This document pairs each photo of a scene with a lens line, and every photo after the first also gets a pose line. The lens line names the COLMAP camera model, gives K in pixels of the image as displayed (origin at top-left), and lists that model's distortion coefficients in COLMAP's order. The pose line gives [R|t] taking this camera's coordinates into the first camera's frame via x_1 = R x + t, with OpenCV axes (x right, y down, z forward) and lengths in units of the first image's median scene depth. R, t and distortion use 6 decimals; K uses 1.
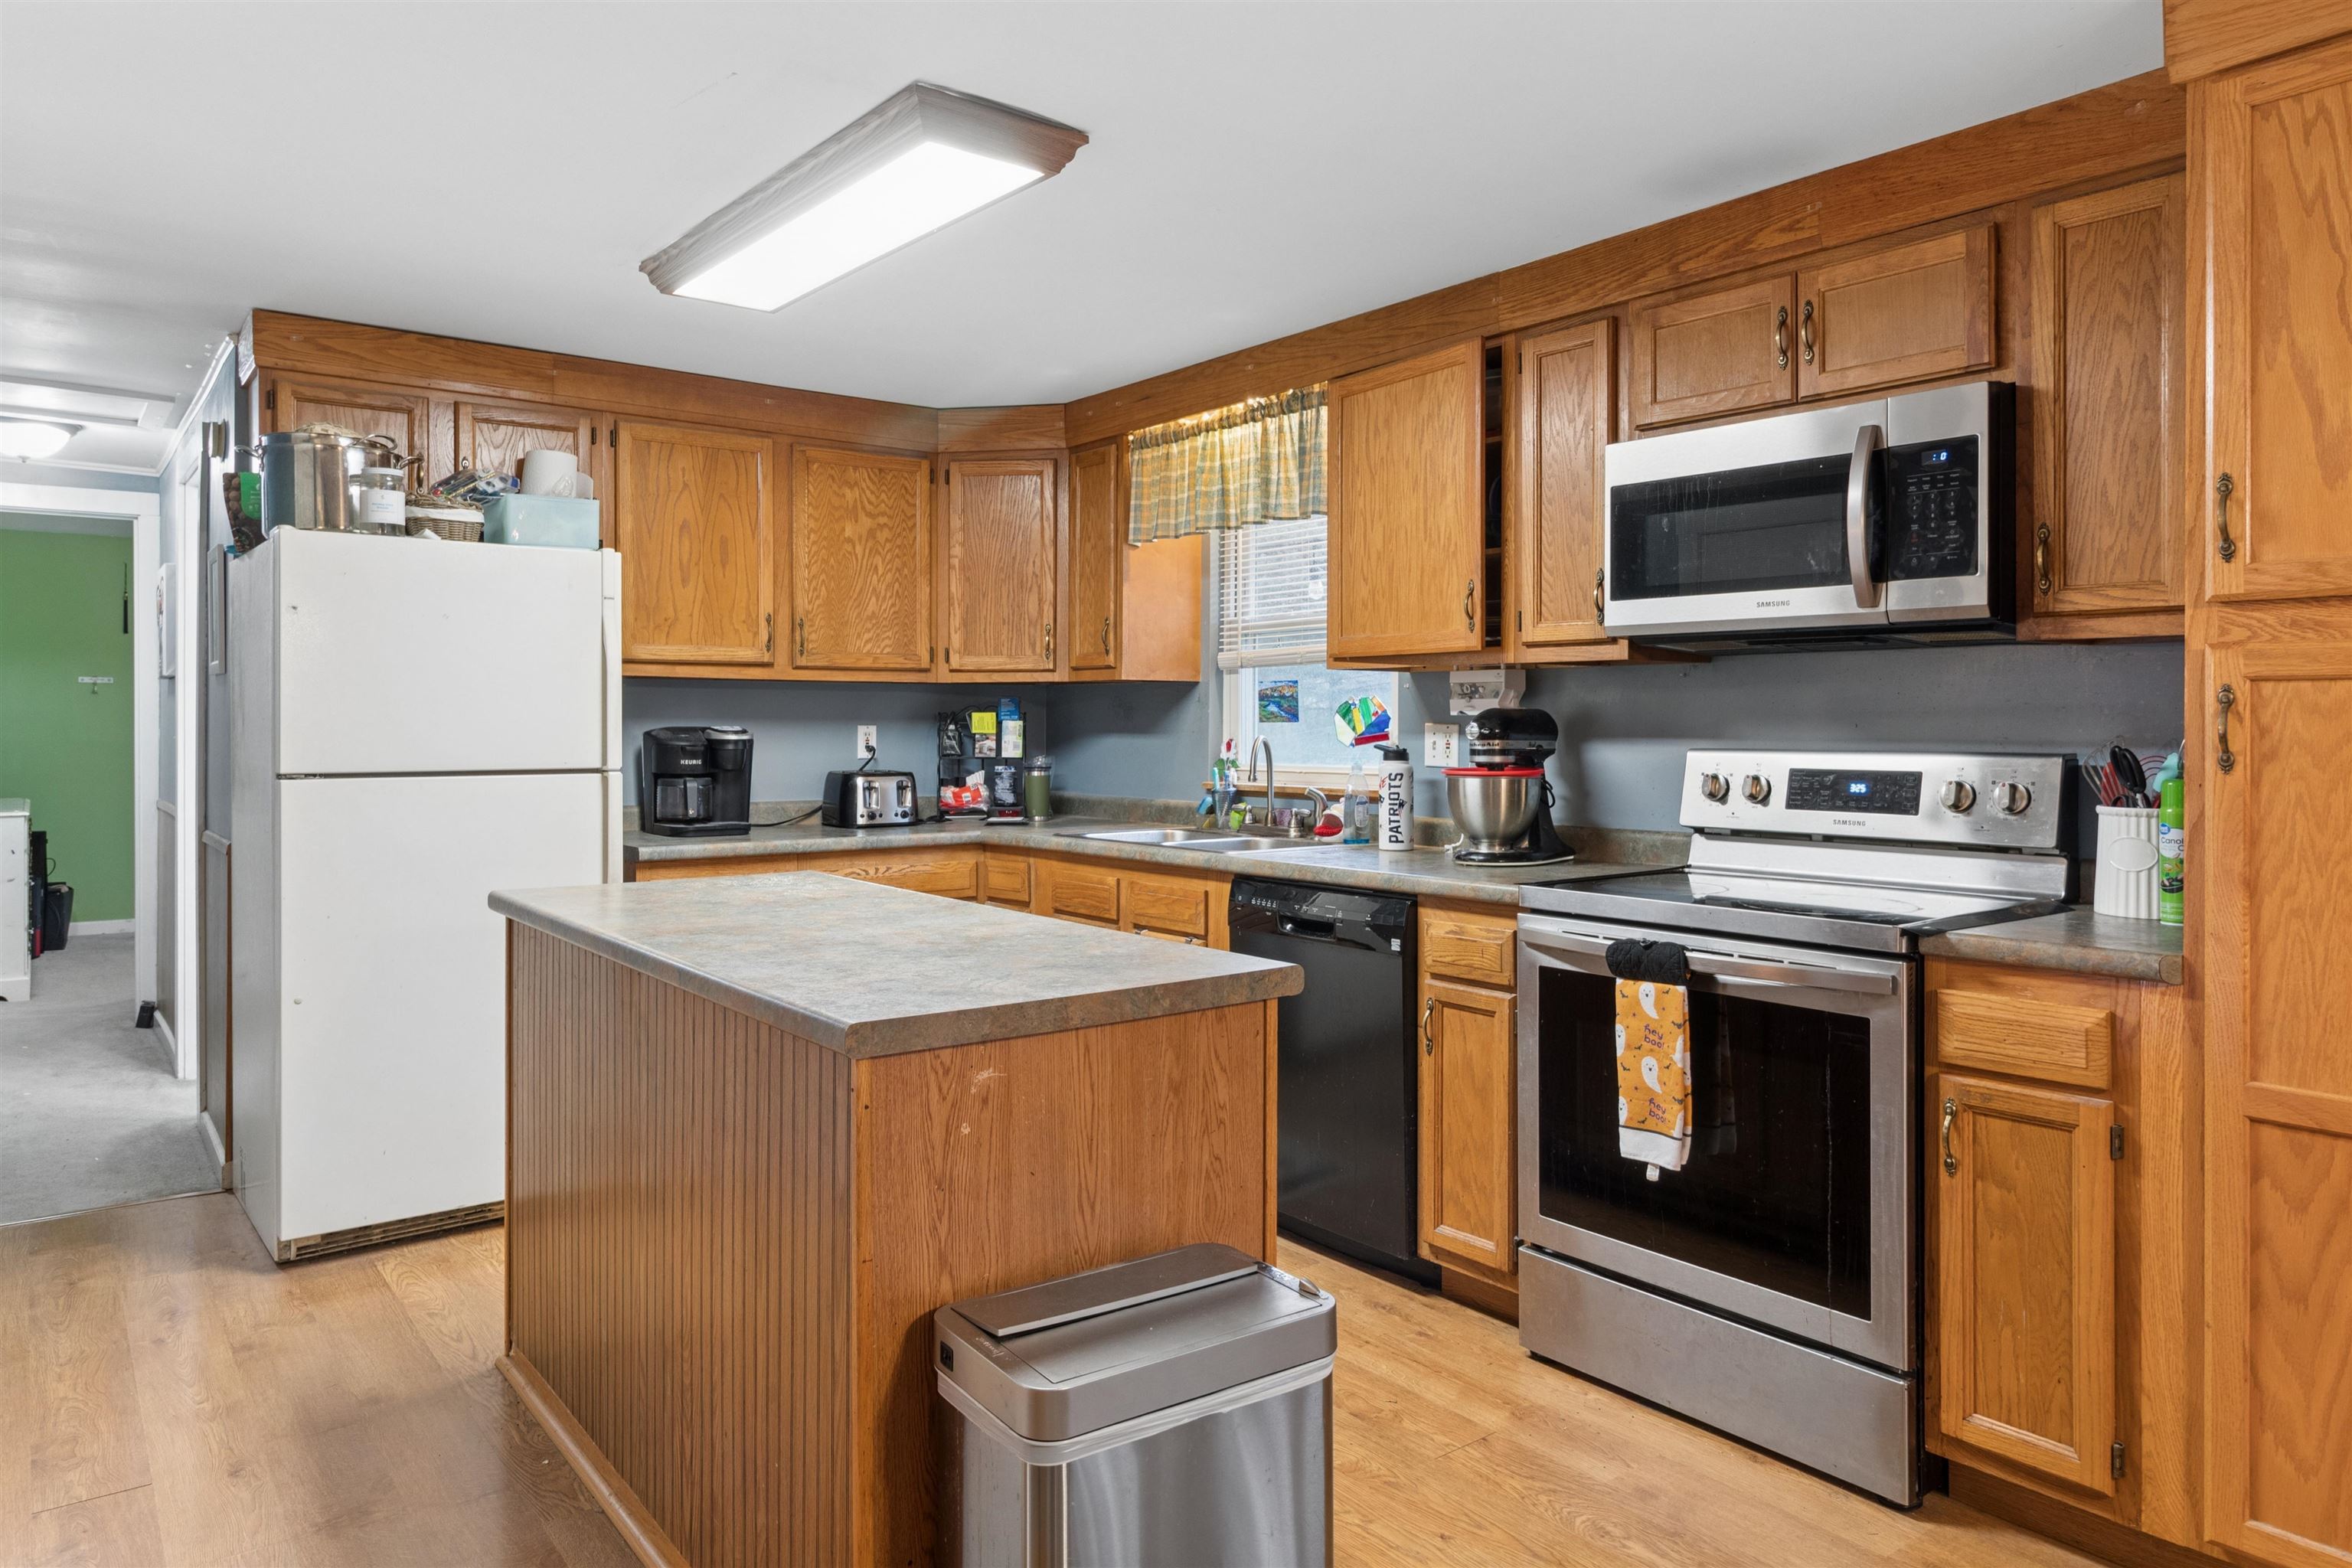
lens RADIAL K [[1501.3, 0, 1161.4], [0, 1501.3, 727.2], [0, 0, 1]] dist [0.003046, 0.000296]
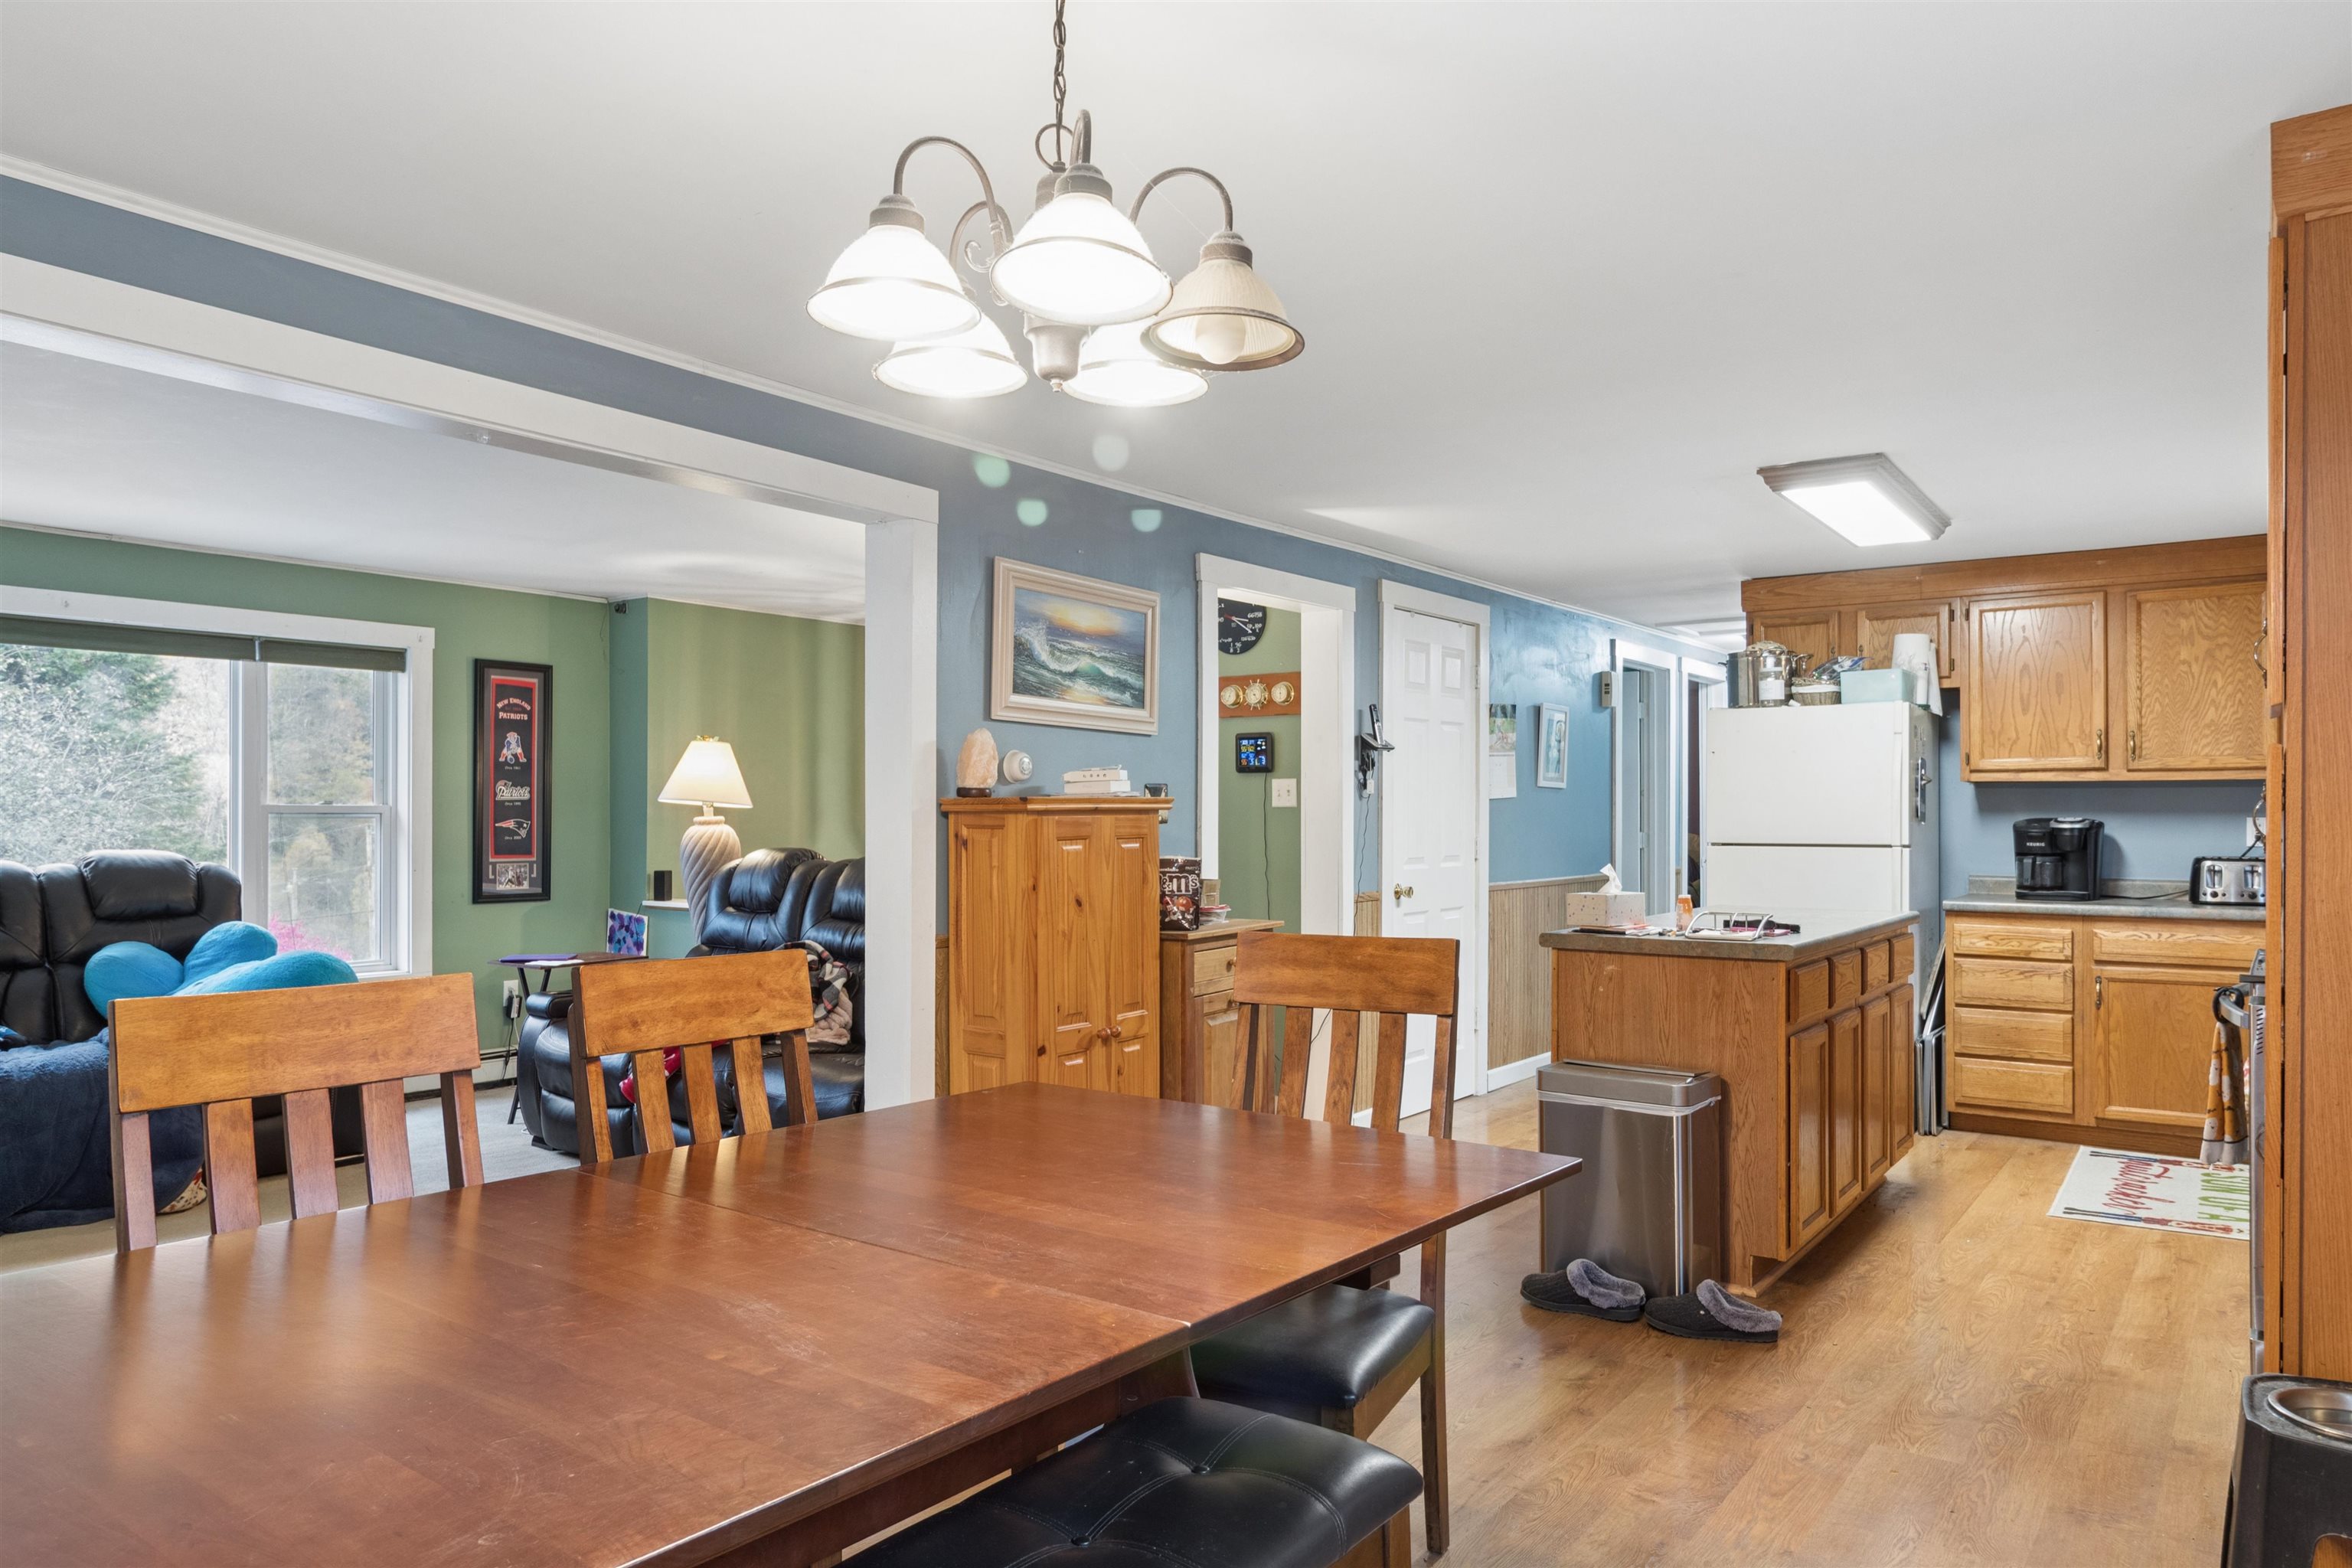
lens RADIAL K [[1505.7, 0, 1159.8], [0, 1505.7, 814.7], [0, 0, 1]] dist [-0.000001, 0.000044]
pose [[0.273414, -0.001071, -0.961896, 0.790301], [-0.002758, 0.999994, -0.001897, 0.001630], [0.961893, 0.003172, 0.273409, -0.121533]]
